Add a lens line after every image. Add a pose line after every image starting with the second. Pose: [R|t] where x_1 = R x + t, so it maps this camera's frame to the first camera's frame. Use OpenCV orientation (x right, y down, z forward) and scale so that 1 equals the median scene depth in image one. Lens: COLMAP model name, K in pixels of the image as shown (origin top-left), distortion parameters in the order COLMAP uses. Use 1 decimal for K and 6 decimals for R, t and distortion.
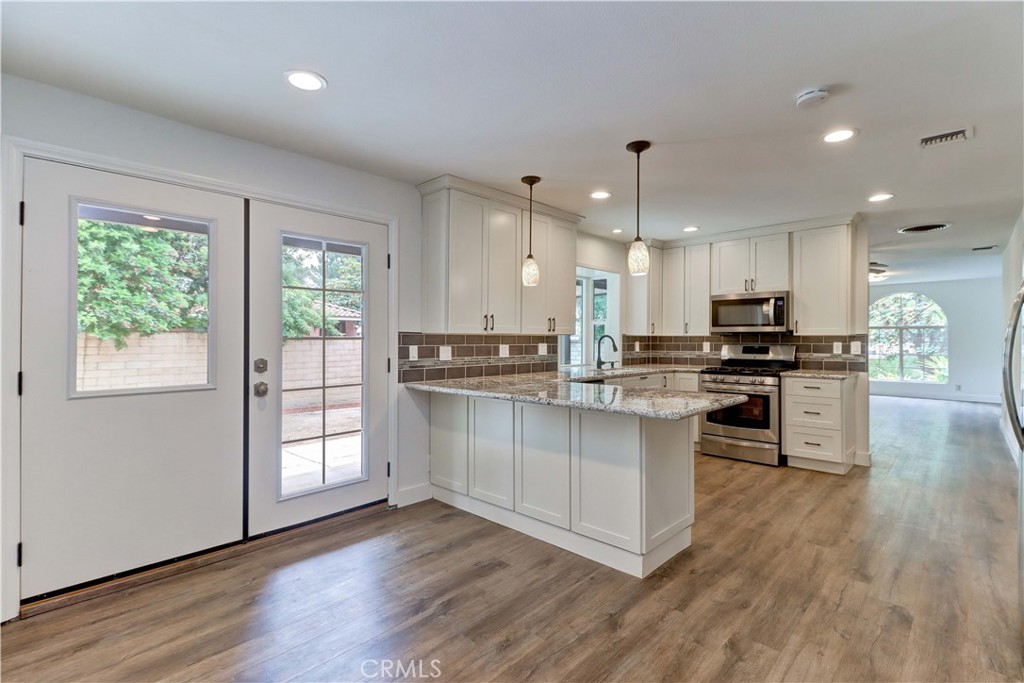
lens RADIAL K [[469.0, 0, 516.0], [0, 469.0, 342.7], [0, 0, 1]] dist [0.013353, -0.009689]
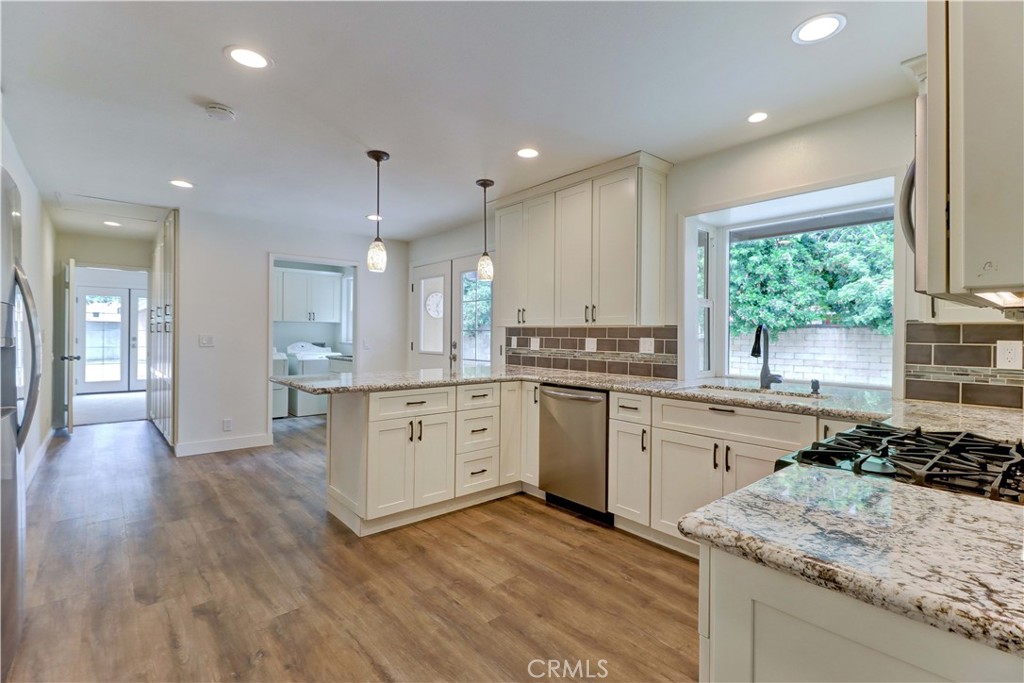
lens RADIAL K [[469.0, 0, 527.4], [0, 469.0, 340.0], [0, 0, 1]] dist [0.013353, -0.009689]
pose [[-0.068575, 0.015276, -0.997529, 0.841746], [-0.013933, 0.999771, 0.016268, -0.004695], [0.997549, 0.015014, -0.068347, 0.895270]]
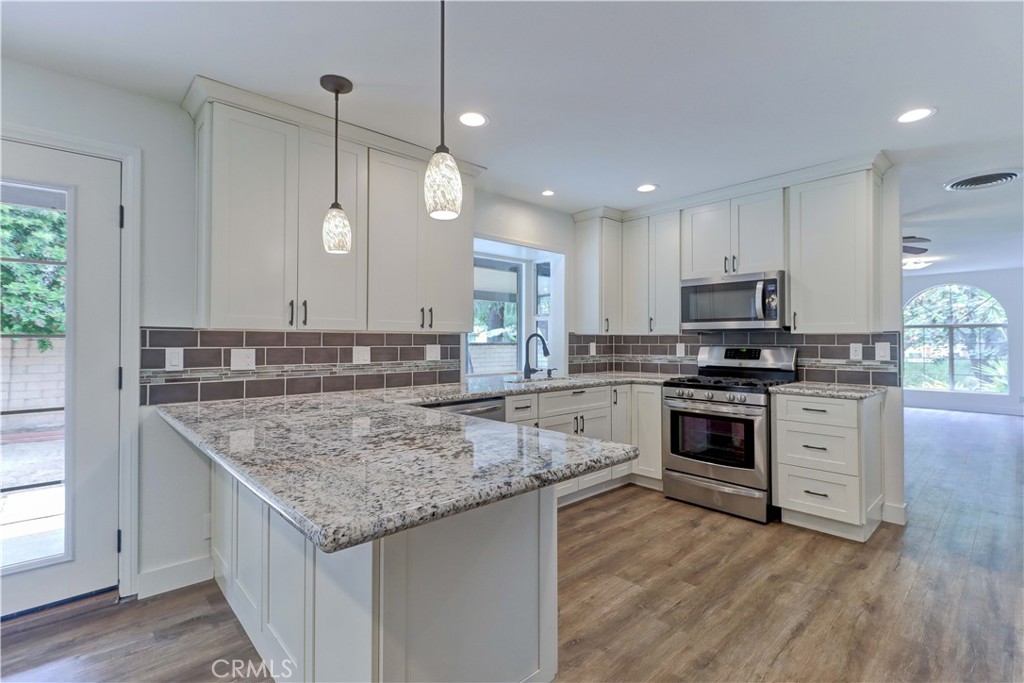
lens RADIAL K [[469.0, 0, 517.4], [0, 469.0, 338.7], [0, 0, 1]] dist [0.013353, -0.009689]
pose [[0.998447, -0.000019, -0.055714, 0.235910], [-0.000612, 0.999936, -0.011303, 0.000453], [0.055710, 0.011319, 0.998383, 0.294444]]
